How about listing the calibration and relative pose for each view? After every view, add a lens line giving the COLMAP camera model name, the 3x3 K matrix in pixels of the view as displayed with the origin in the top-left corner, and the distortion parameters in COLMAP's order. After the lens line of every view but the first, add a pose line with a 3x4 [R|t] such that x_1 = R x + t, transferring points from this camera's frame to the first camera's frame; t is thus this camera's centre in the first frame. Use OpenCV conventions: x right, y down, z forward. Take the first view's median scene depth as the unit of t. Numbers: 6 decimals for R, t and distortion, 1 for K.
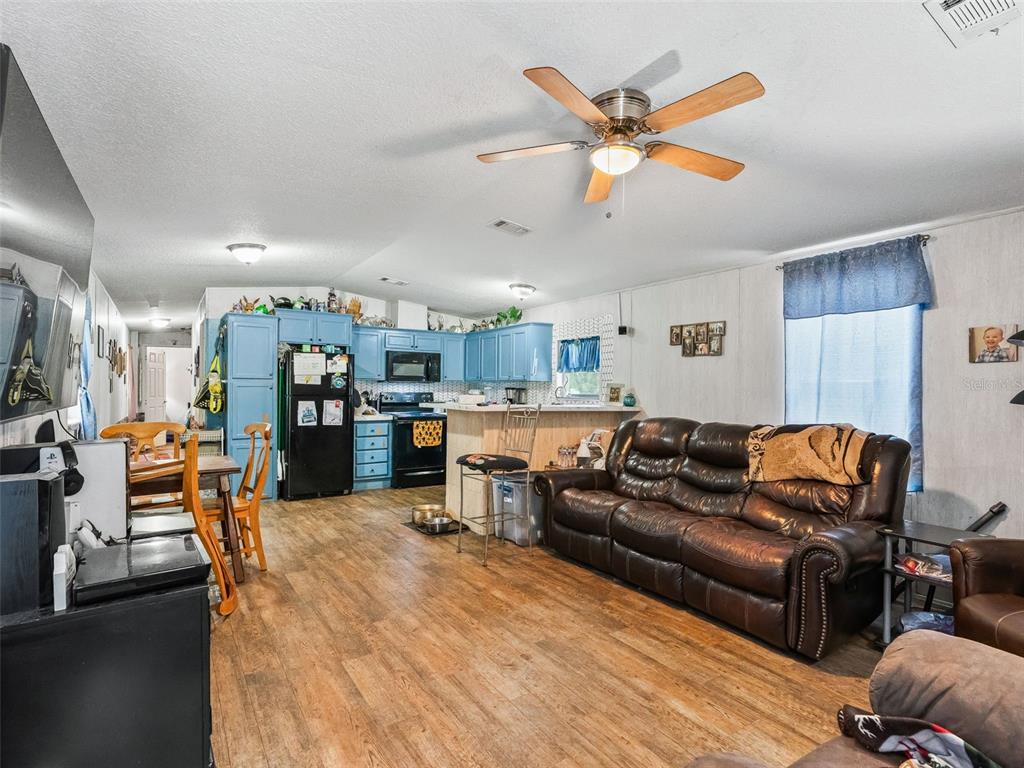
lens RADIAL K [[522.6, 0, 510.9], [0, 522.6, 360.0], [0, 0, 1]] dist [0.028914, 0.000240]
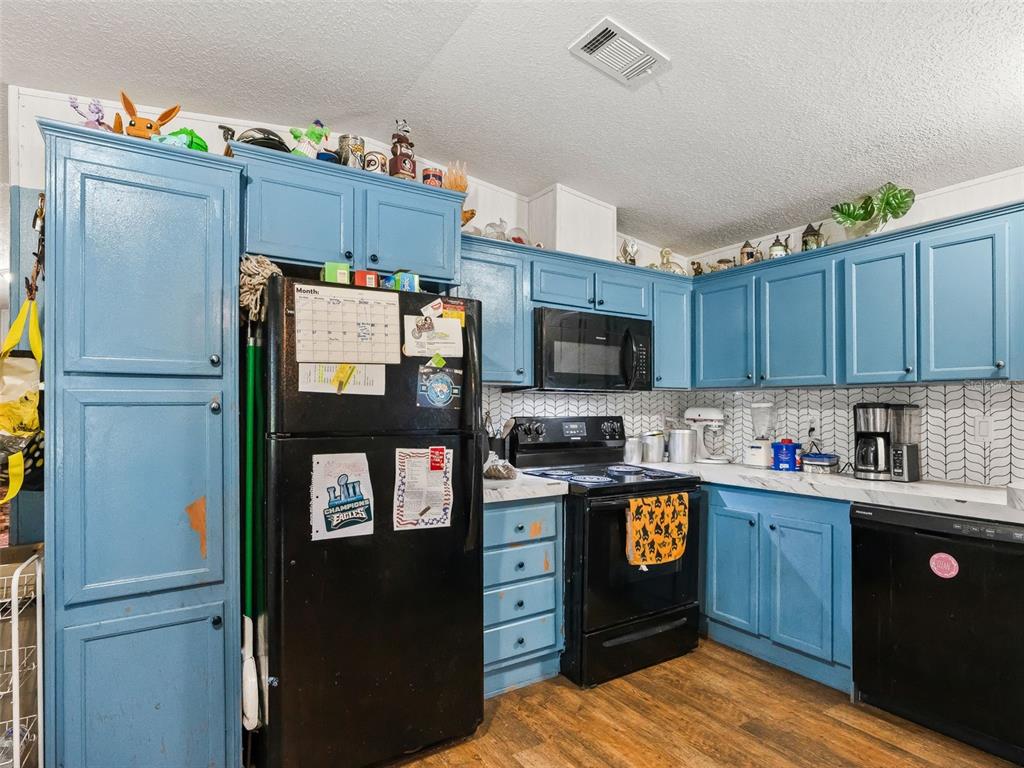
lens RADIAL K [[575.4, 0, 534.4], [0, 575.4, 380.8], [0, 0, 1]] dist [-0.000453, 0.000618]
pose [[0.999976, -0.004623, 0.005148, -0.278006], [0.004549, 0.999886, 0.014387, 0.033968], [-0.005214, -0.014363, 0.999883, 0.670271]]
